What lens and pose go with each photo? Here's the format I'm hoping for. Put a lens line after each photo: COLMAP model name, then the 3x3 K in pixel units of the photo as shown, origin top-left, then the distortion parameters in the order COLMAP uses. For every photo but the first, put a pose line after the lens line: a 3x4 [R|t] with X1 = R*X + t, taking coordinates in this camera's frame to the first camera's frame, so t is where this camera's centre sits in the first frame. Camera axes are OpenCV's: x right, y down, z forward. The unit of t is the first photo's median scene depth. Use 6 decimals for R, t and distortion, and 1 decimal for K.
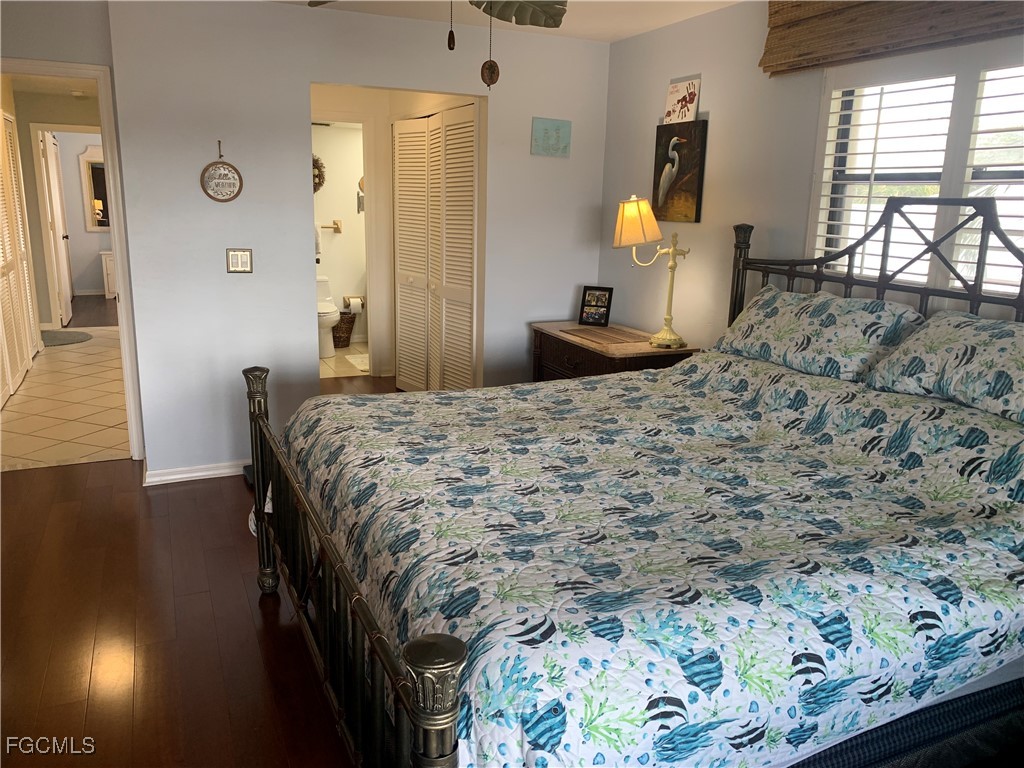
lens RADIAL K [[783.3, 0, 512.0], [0, 783.3, 385.4], [0, 0, 1]] dist [0.035507, -0.041452]
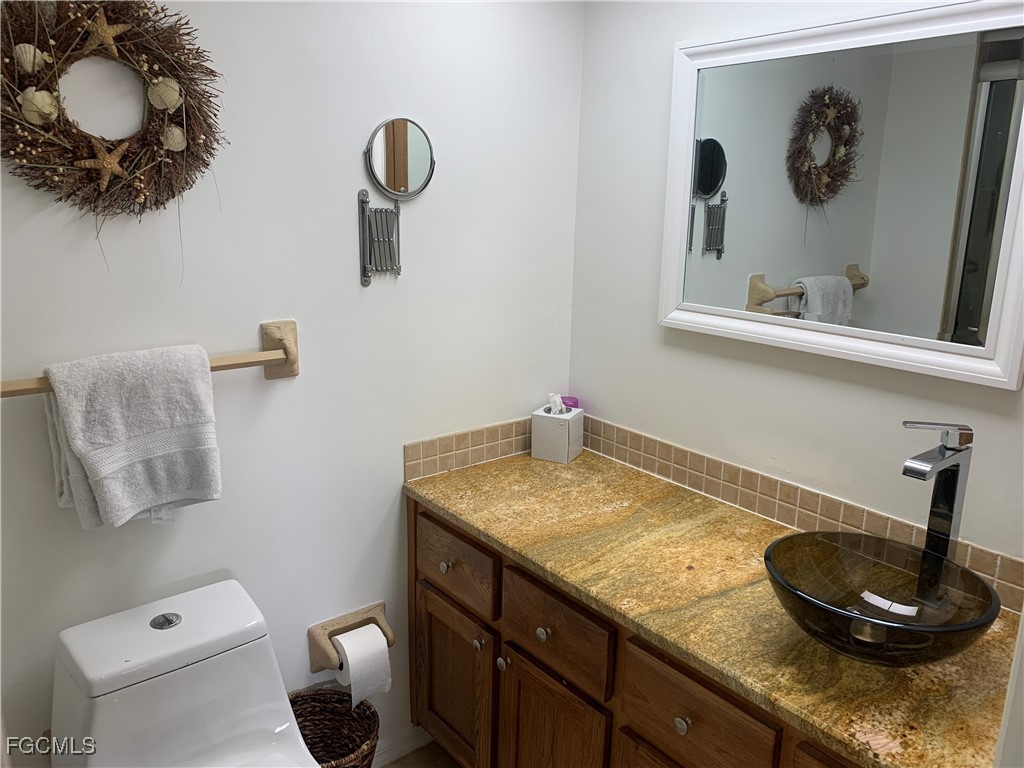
lens RADIAL K [[783.3, 0, 512.2], [0, 783.3, 380.7], [0, 0, 1]] dist [0.035507, -0.041452]
pose [[0.969707, -0.070227, 0.233958, -0.211047], [0.068988, 0.997526, 0.013488, -0.192573], [-0.234327, 0.003061, 0.972153, 0.770092]]
